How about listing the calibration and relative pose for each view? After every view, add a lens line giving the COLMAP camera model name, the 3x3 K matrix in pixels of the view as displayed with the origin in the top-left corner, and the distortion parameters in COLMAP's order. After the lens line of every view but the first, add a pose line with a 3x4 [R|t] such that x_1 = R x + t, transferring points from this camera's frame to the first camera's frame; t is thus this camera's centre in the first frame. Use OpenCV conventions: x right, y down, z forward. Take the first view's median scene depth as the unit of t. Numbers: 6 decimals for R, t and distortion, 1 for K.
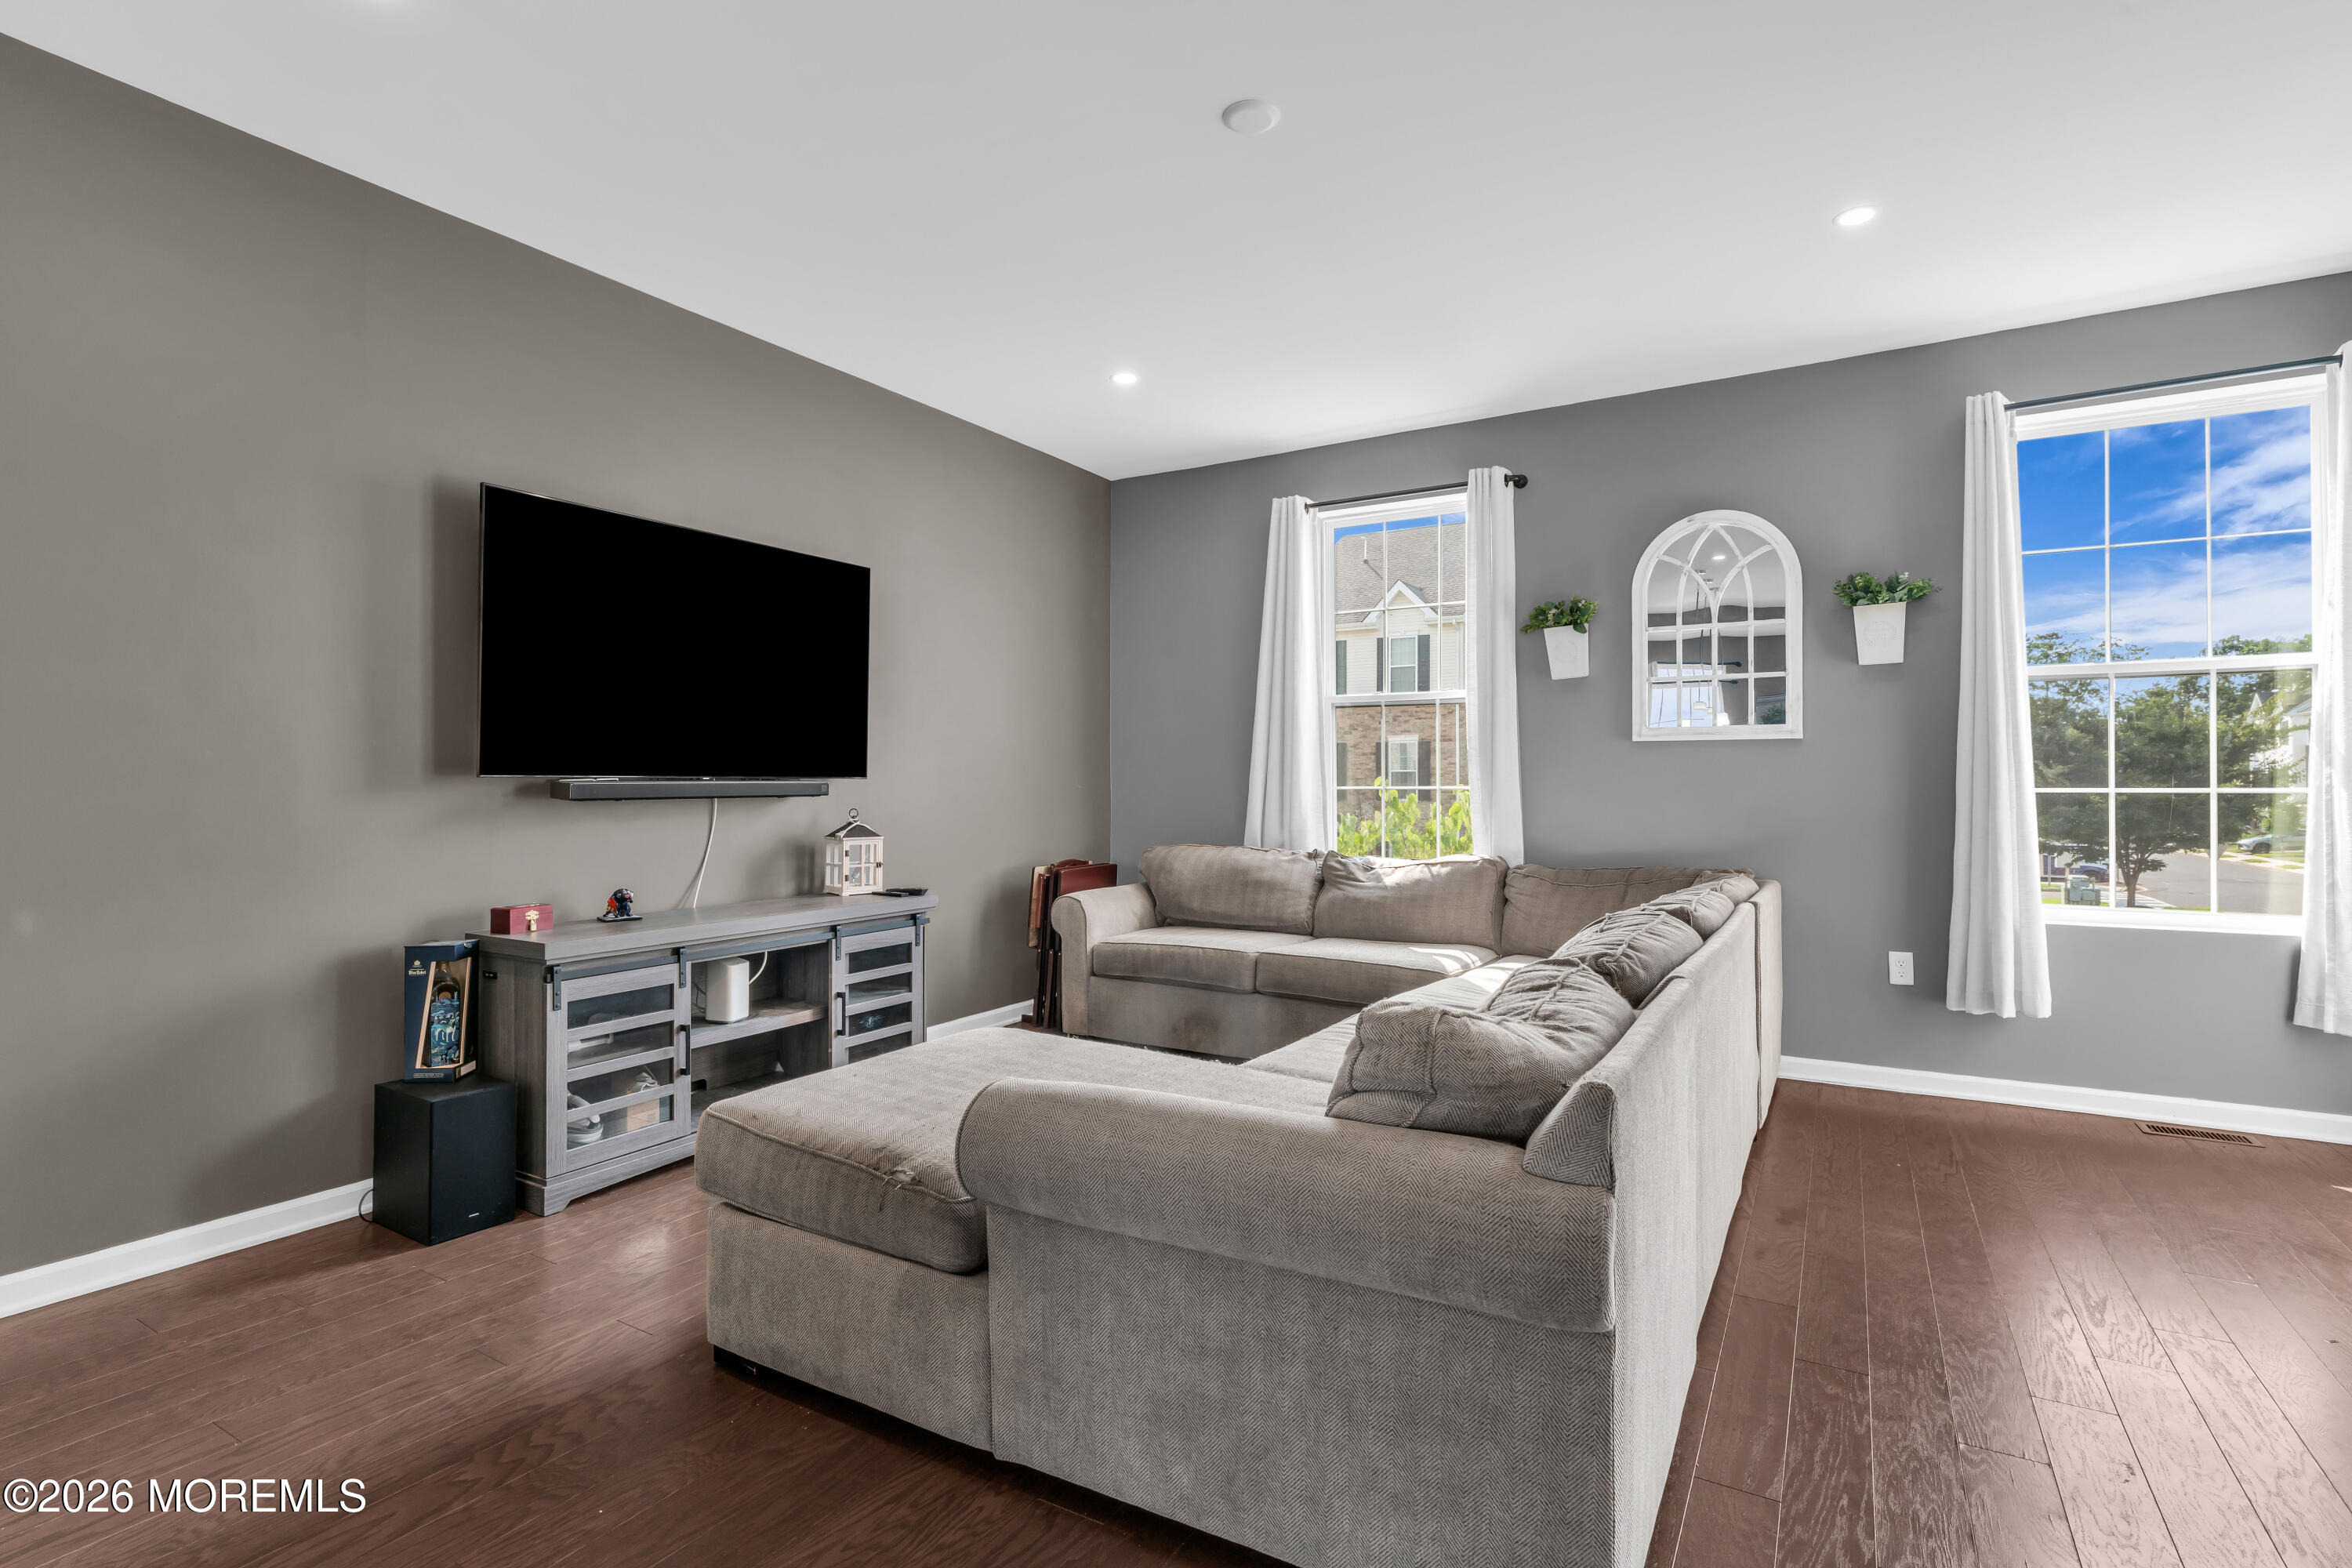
lens RADIAL K [[1095.7, 0, 1189.1], [0, 1095.7, 780.9], [0, 0, 1]] dist [-0.002053, 0.001286]
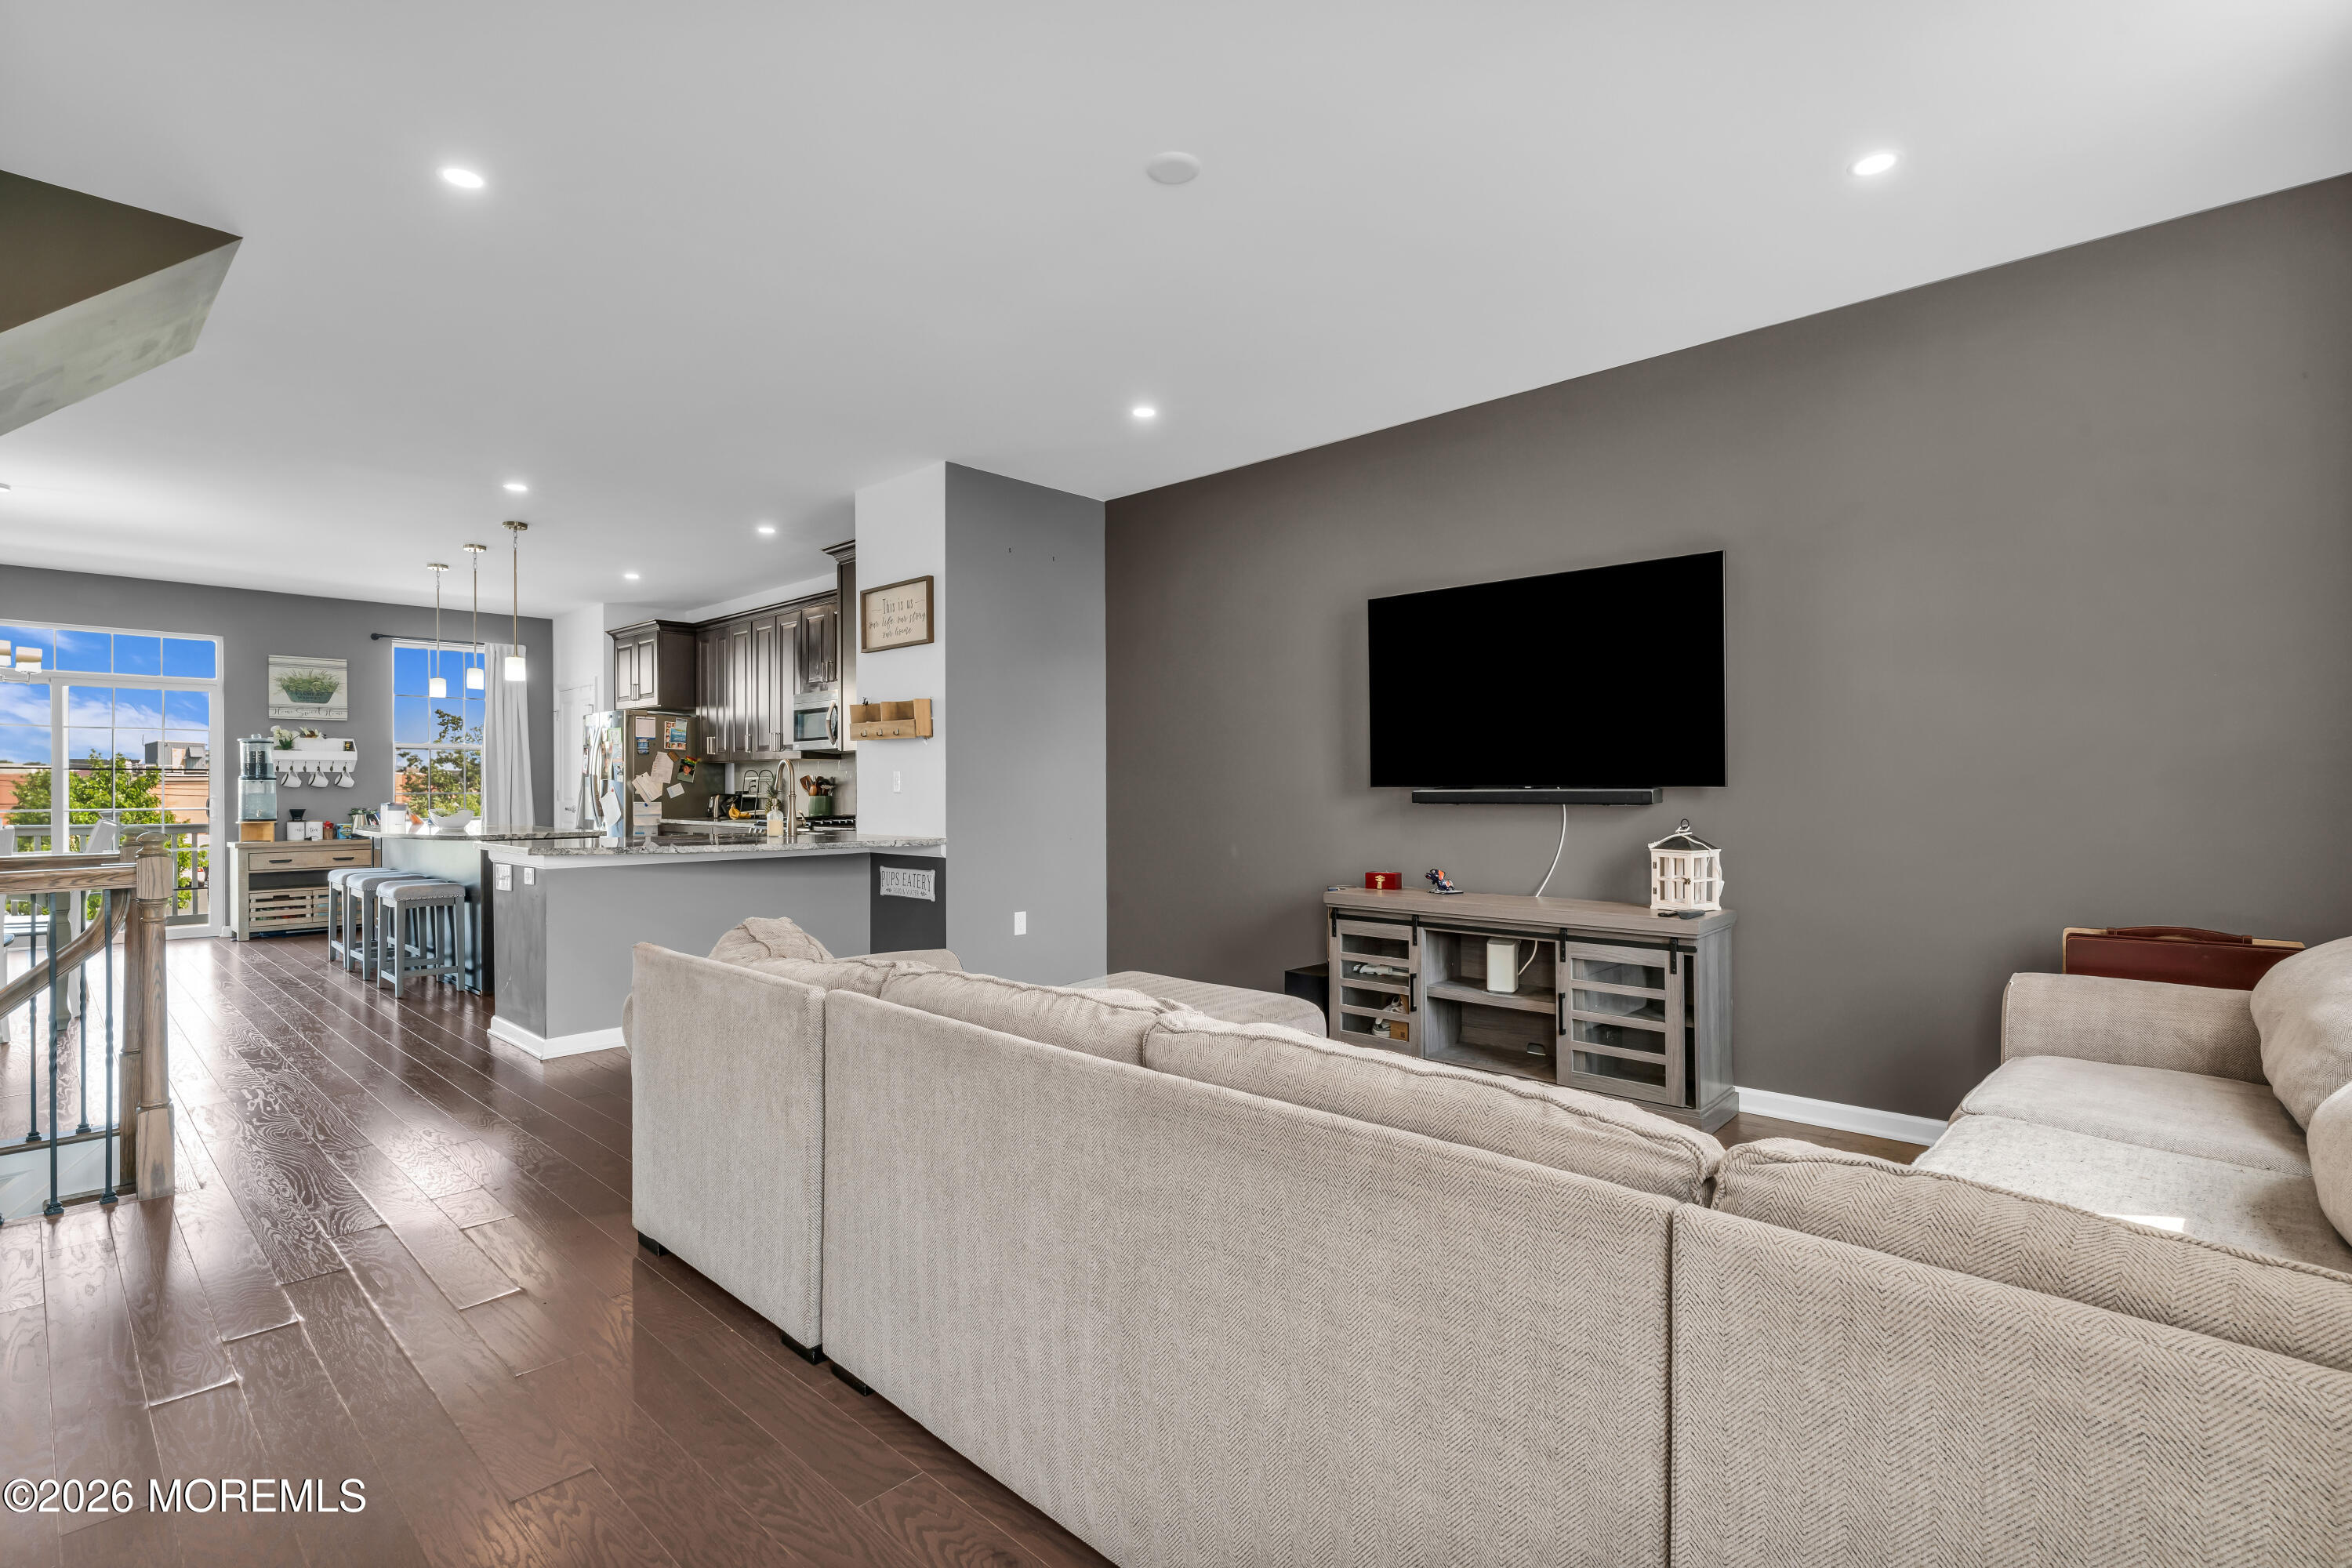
lens RADIAL K [[1095.7, 0, 1165.5], [0, 1095.7, 786.2], [0, 0, 1]] dist [-0.002053, 0.001286]
pose [[-0.220642, 0.002457, -0.975352, 0.685809], [0.006805, 0.999976, 0.000980, -0.005742], [0.975331, -0.006421, -0.220653, 0.764259]]
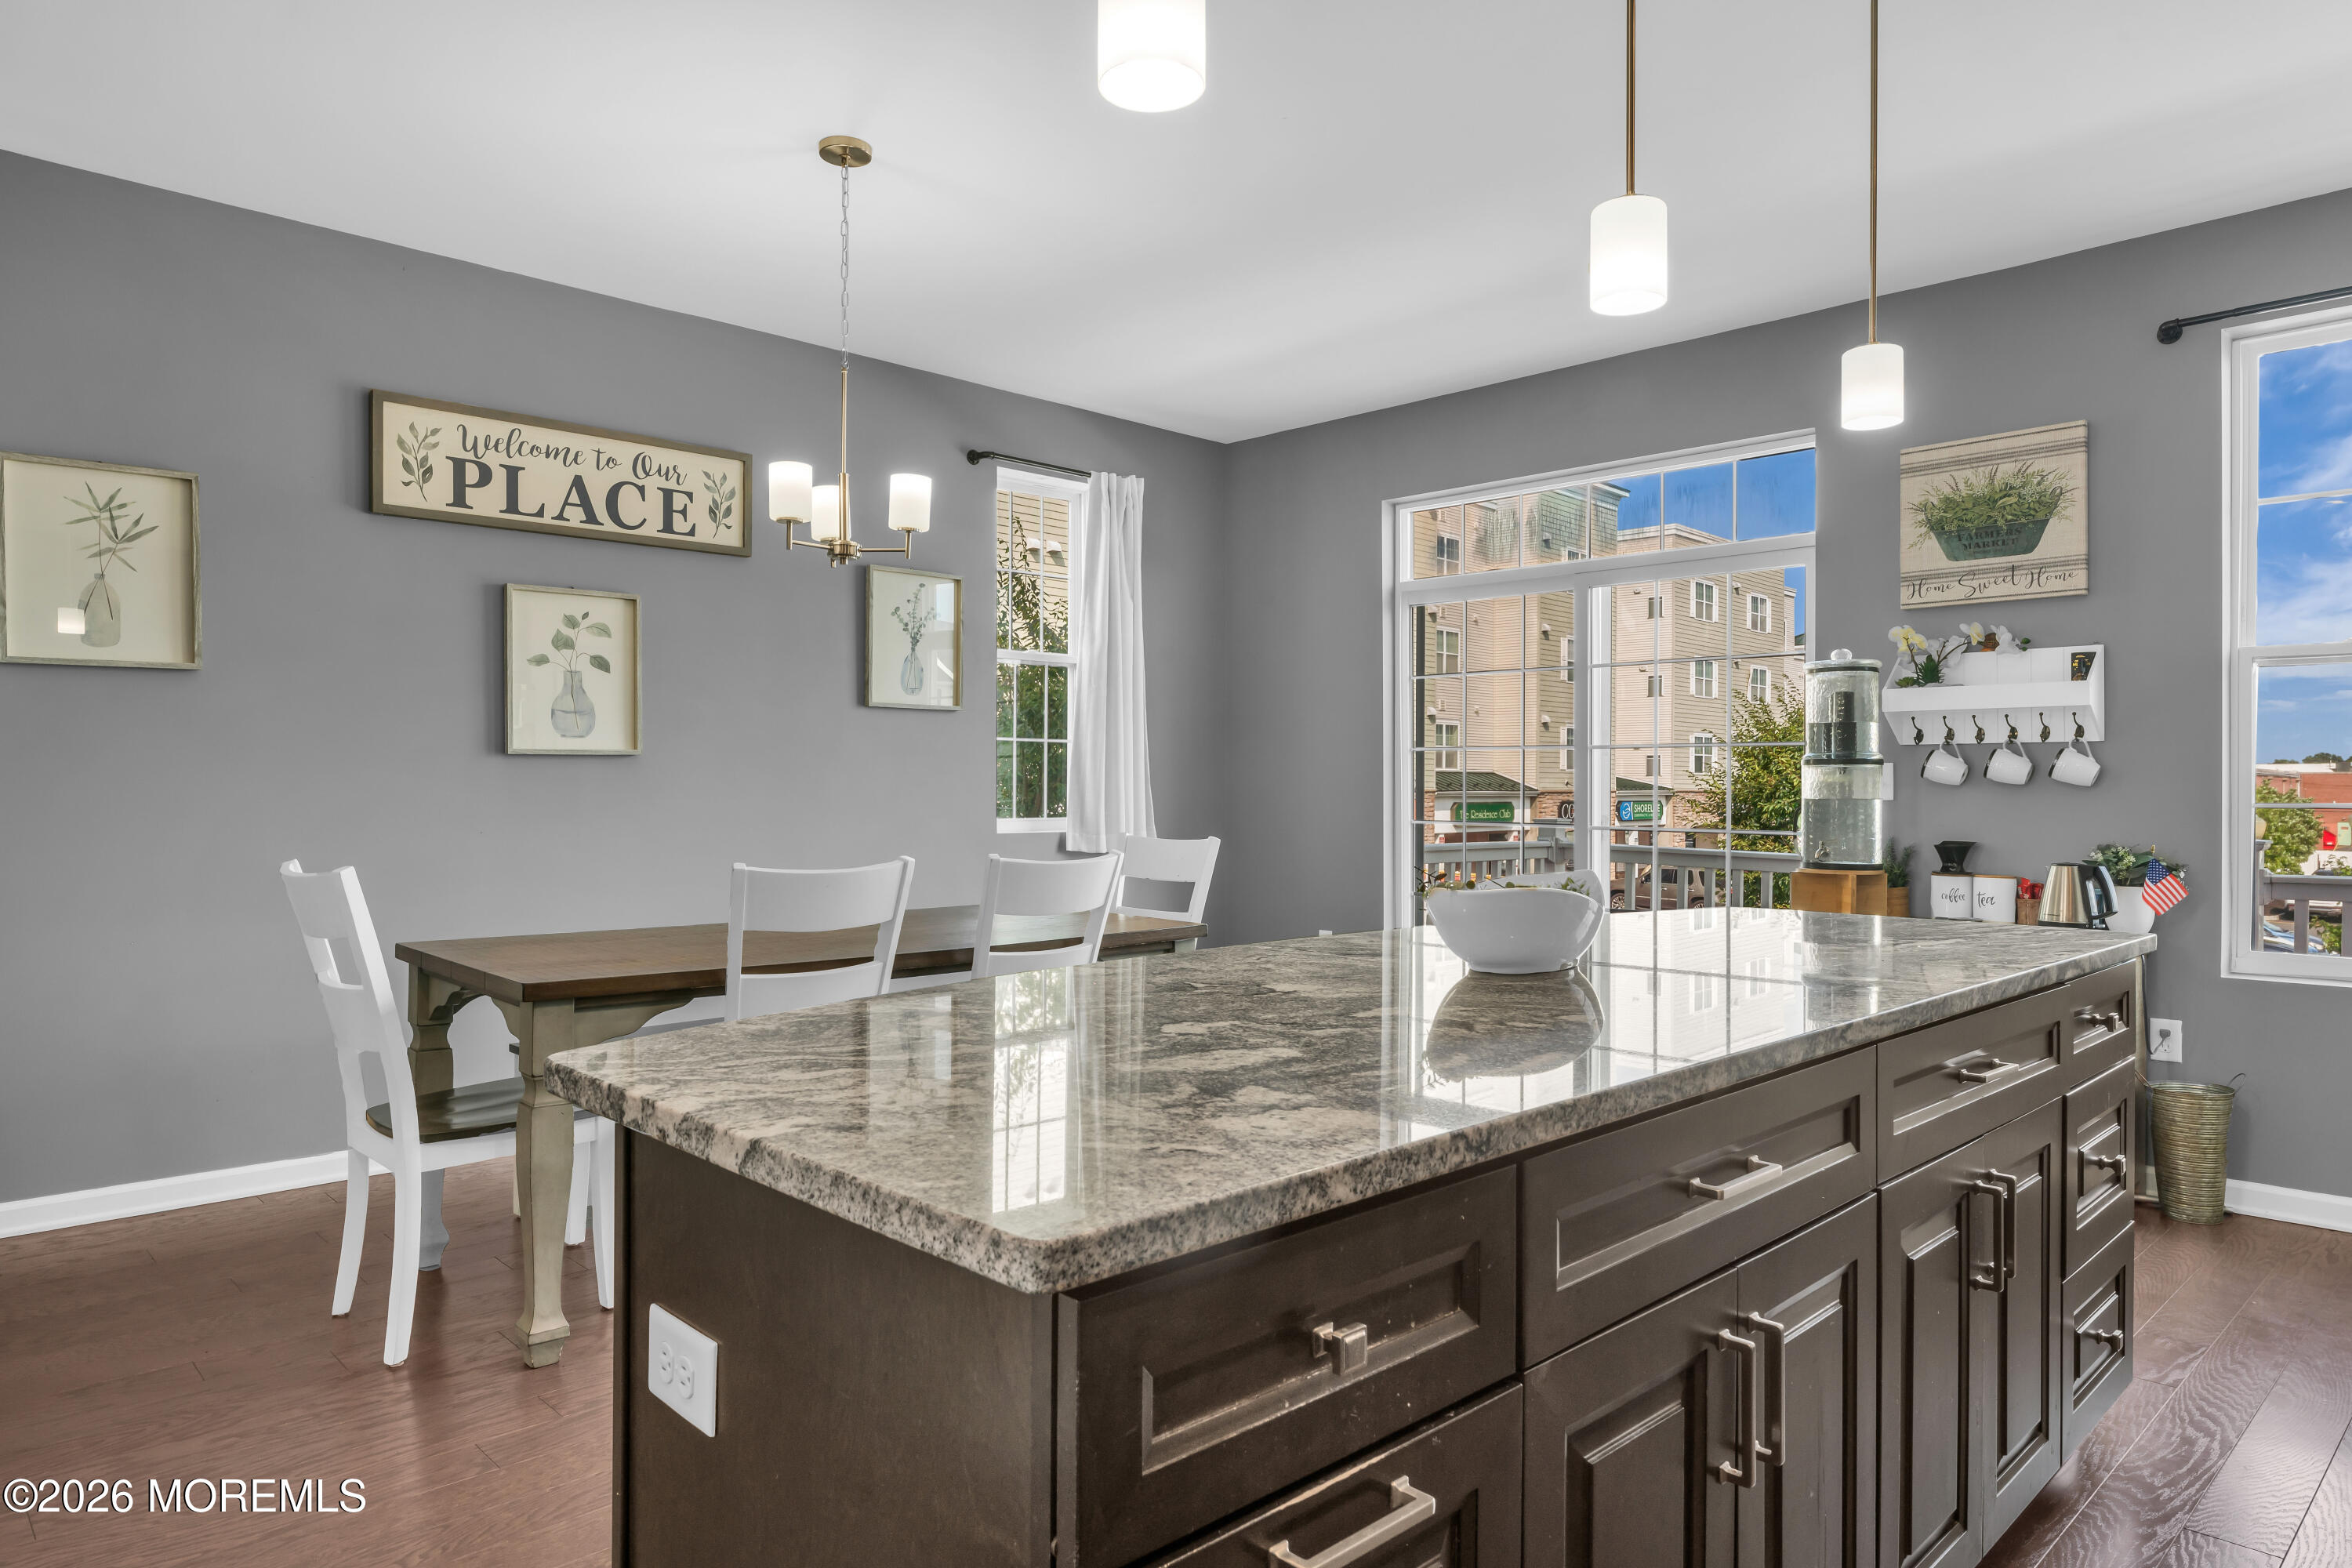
lens RADIAL K [[1438.9, 0, 1171.8], [0, 1438.9, 778.6], [0, 0, 1]] dist [0.007962, 0.001656]
pose [[-0.967437, -0.001875, 0.253104, -0.717394], [-0.004315, 0.999949, -0.009087, -0.005035], [-0.253074, -0.009884, -0.967396, -0.172182]]
